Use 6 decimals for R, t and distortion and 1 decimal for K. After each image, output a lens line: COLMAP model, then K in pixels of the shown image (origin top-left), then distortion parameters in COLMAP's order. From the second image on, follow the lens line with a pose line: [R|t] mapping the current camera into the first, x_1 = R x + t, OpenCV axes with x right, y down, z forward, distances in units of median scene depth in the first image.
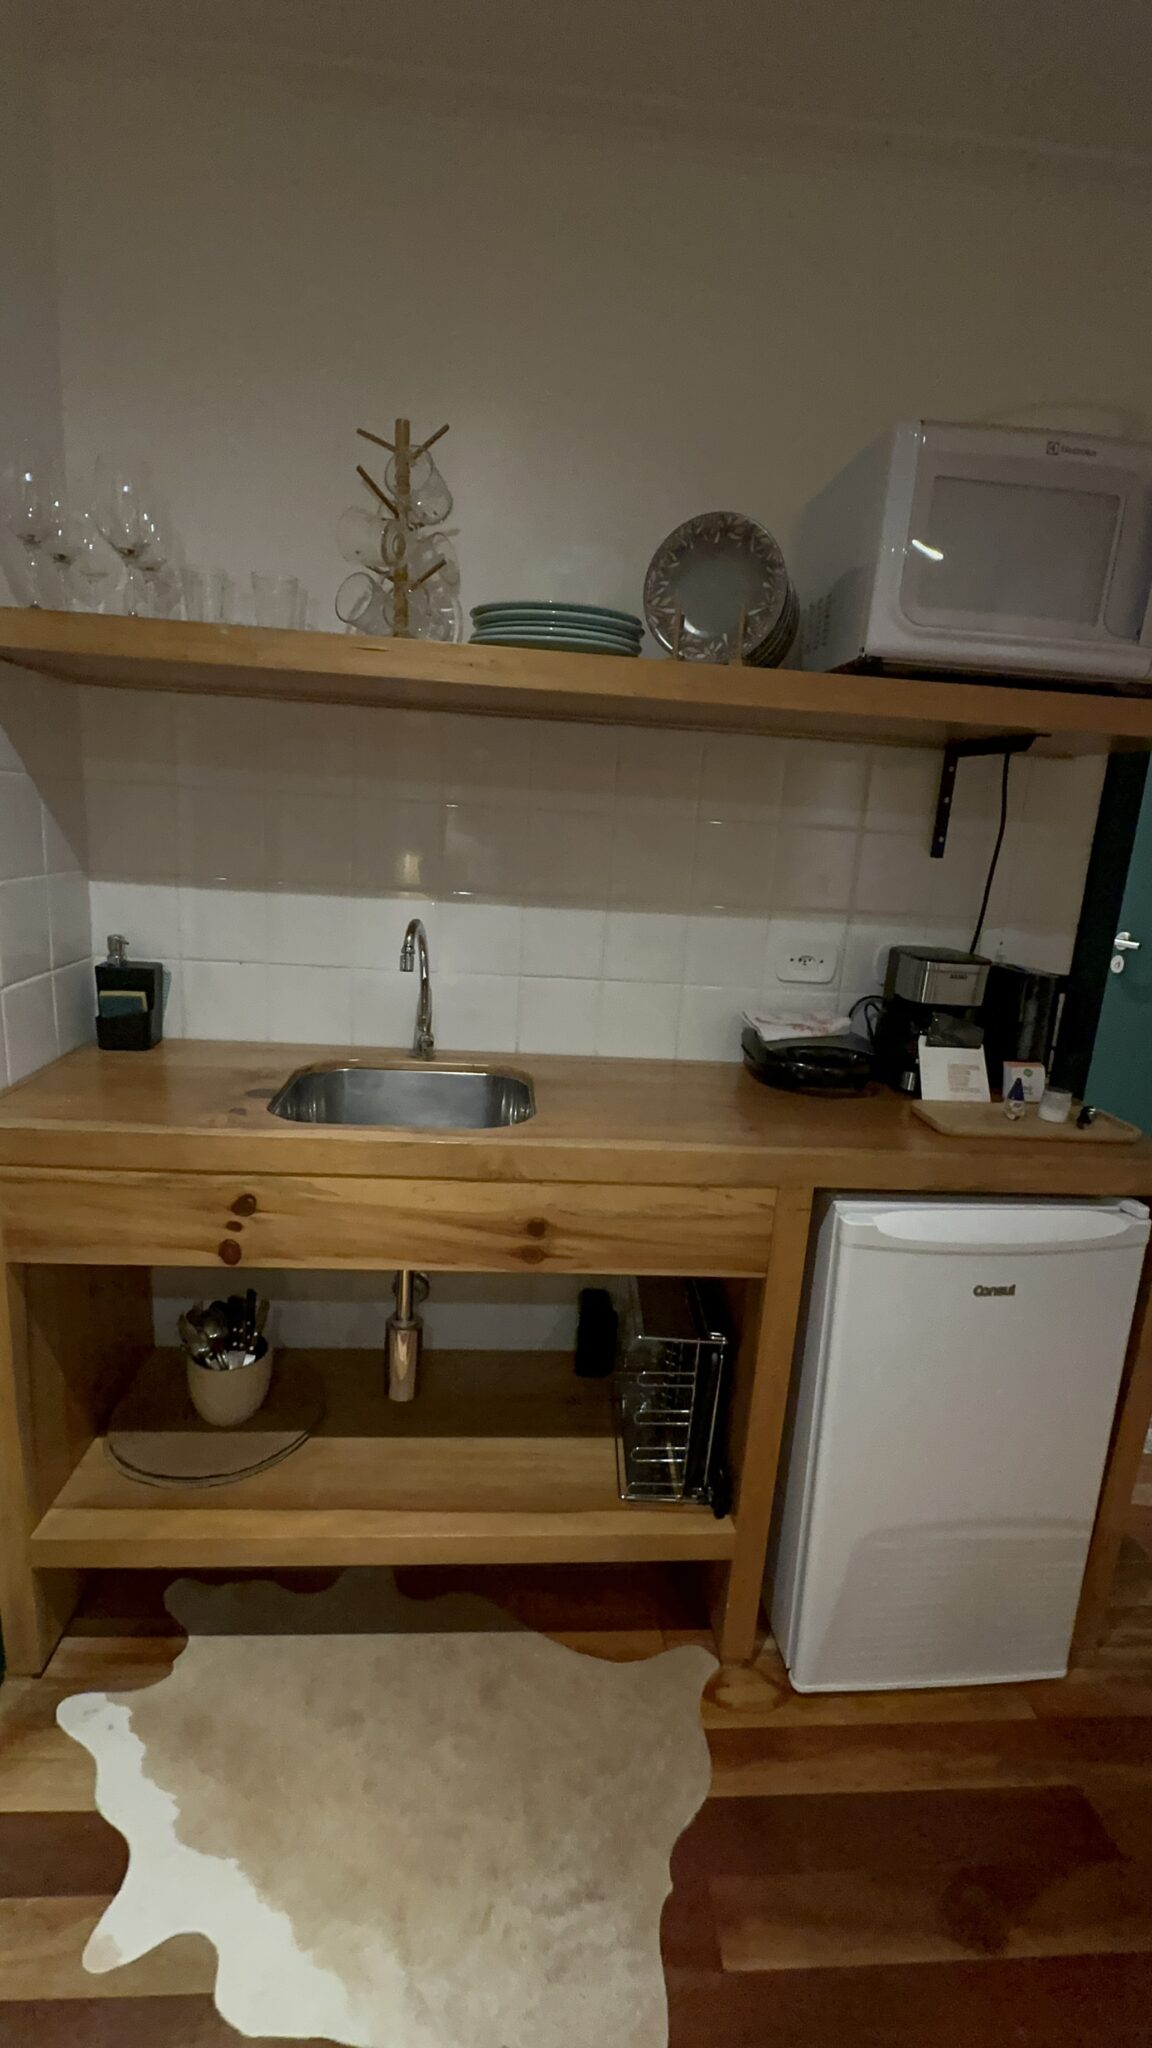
lens RADIAL K [[901.6, 0, 576.0], [0, 901.6, 1024.0], [0, 0, 1]] dist [-0.000319, 0.000249]
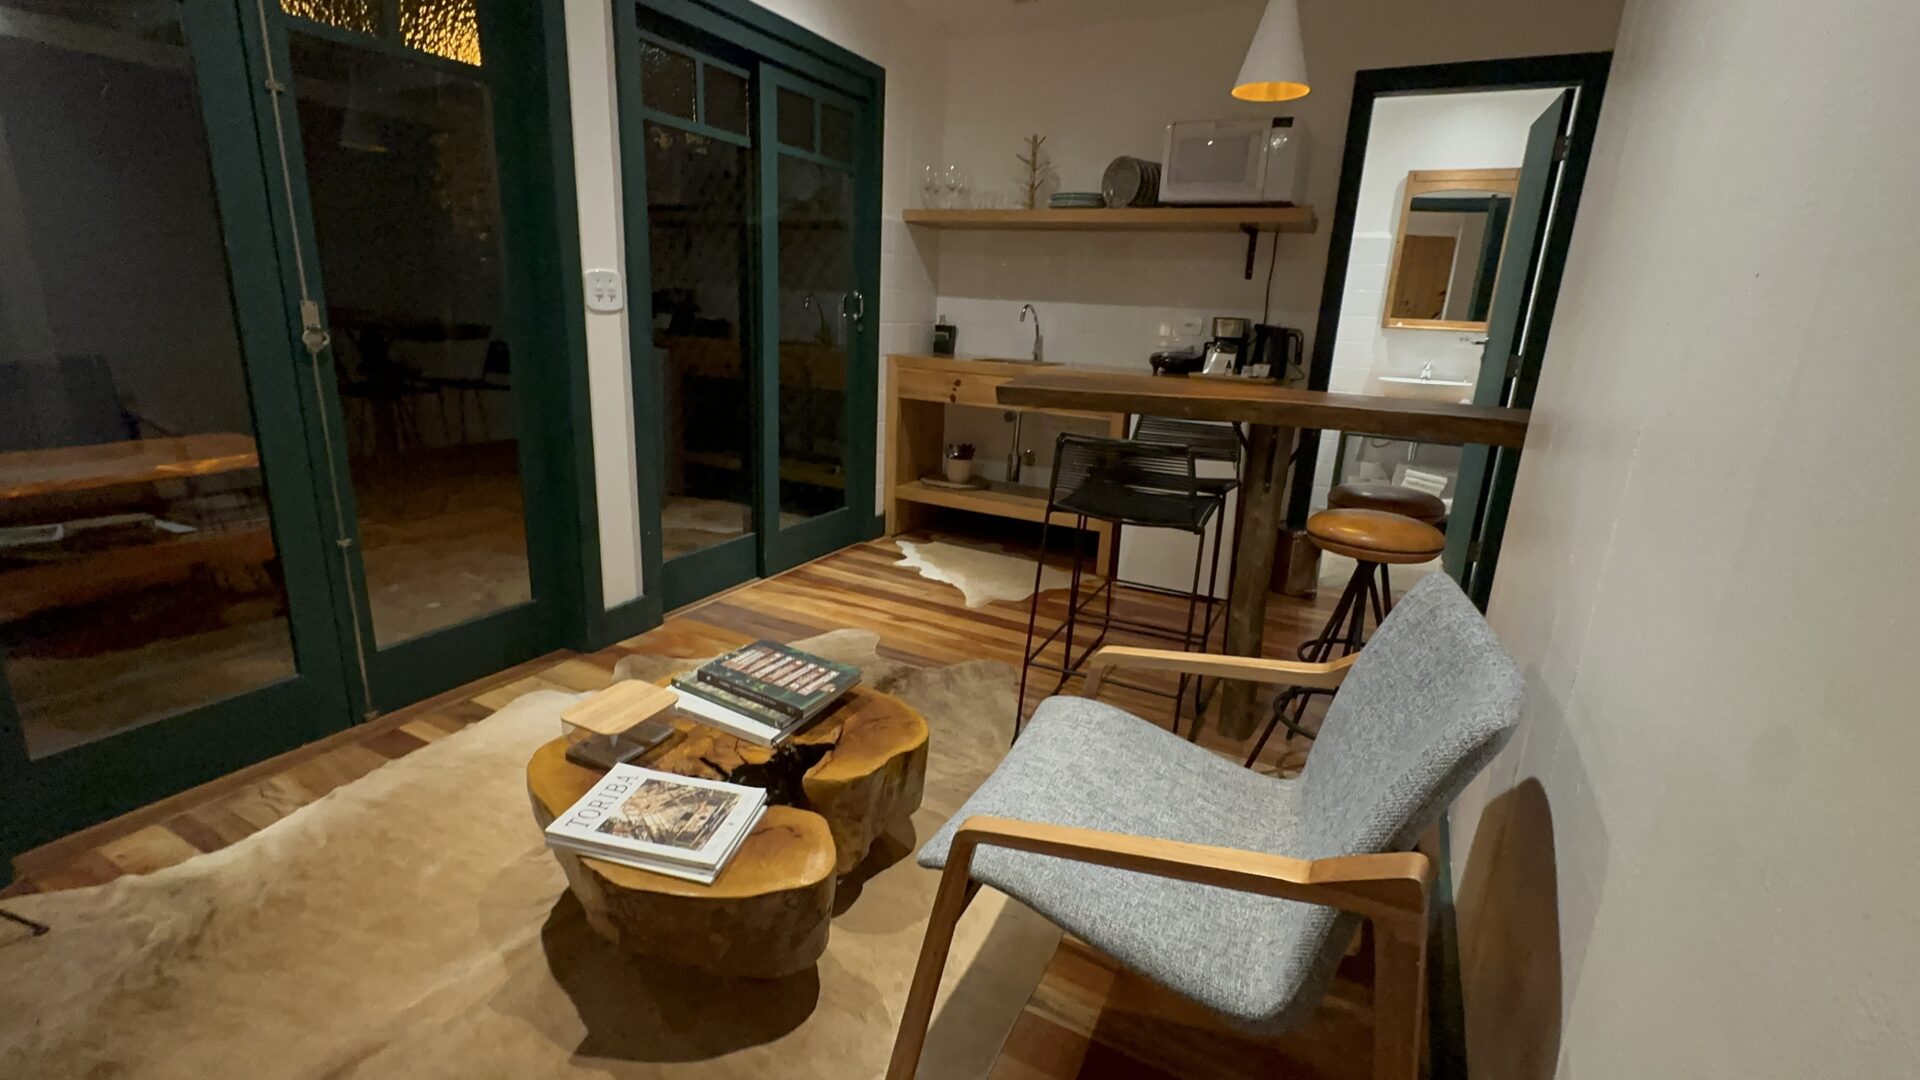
lens RADIAL K [[845.3, 0, 960.0], [0, 845.3, 540.0], [0, 0, 1]] dist [-0.000319, 0.000249]
pose [[0.849543, 0.119841, -0.513726, 1.136268], [-0.113782, 0.992558, 0.043382, 0.552193], [0.515102, 0.021598, 0.856857, -1.438394]]
